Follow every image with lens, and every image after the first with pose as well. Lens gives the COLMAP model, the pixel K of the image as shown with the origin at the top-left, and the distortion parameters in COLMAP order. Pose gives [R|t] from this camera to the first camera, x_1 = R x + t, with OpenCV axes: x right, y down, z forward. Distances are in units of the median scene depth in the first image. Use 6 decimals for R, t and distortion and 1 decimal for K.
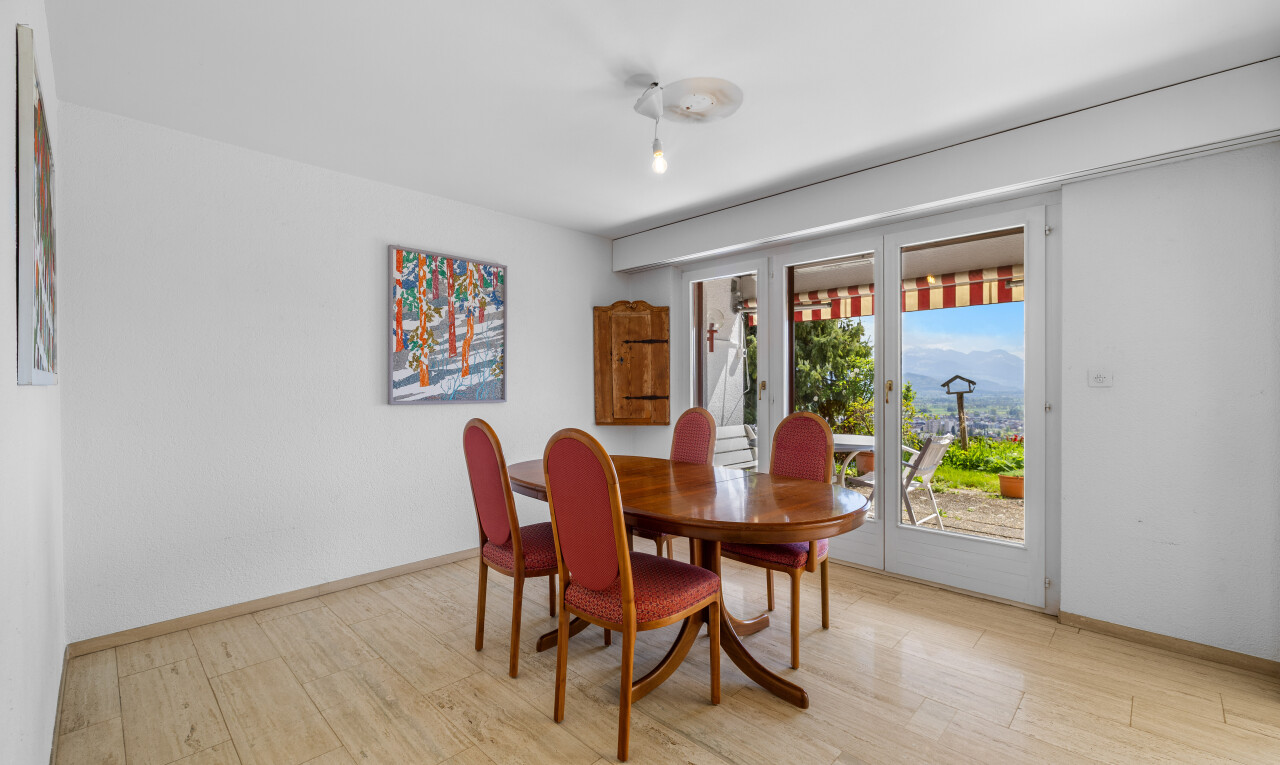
lens RADIAL K [[537.5, 0, 640.5], [0, 537.5, 389.8], [0, 0, 1]] dist [0.001853, 0.000187]
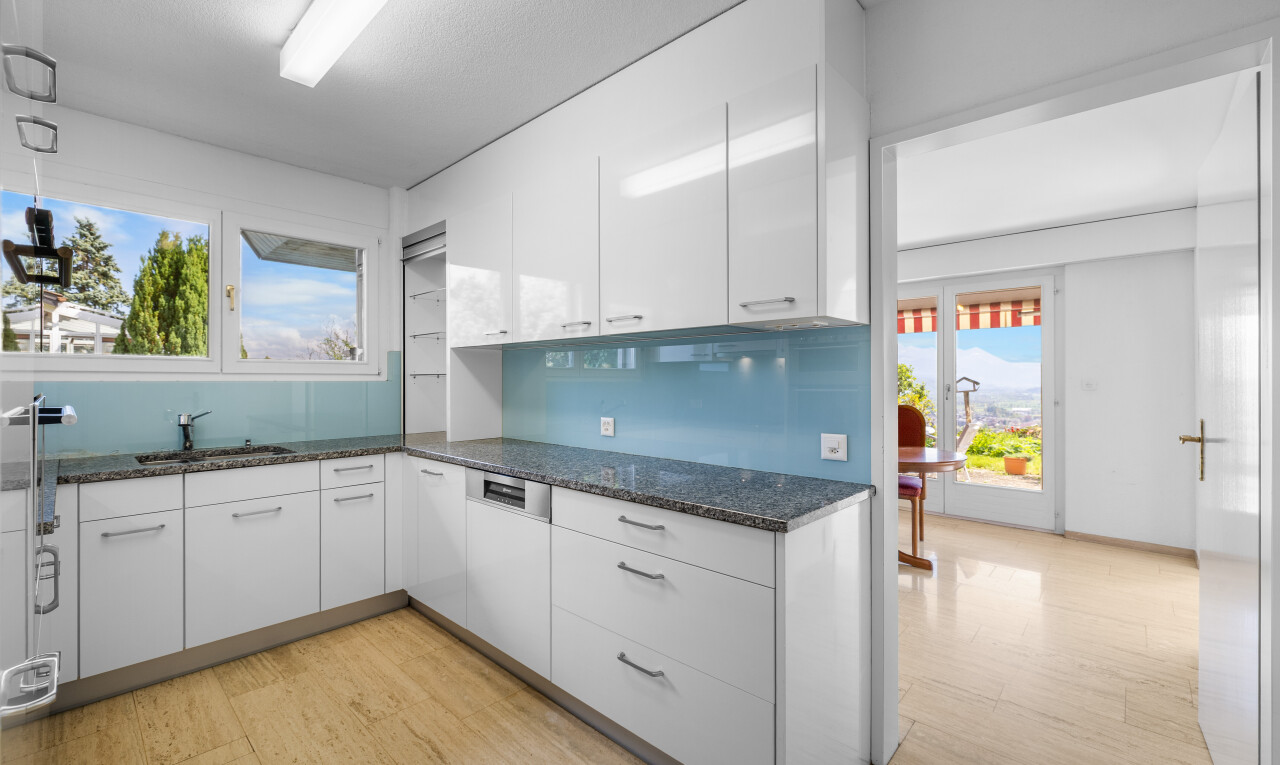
lens RADIAL K [[537.5, 0, 639.7], [0, 537.5, 377.3], [0, 0, 1]] dist [0.001853, 0.000187]
pose [[0.999569, 0.006412, 0.028640, -0.319550], [-0.005980, 0.999868, -0.015137, -0.006388], [-0.028734, 0.014959, 0.999475, -0.340467]]
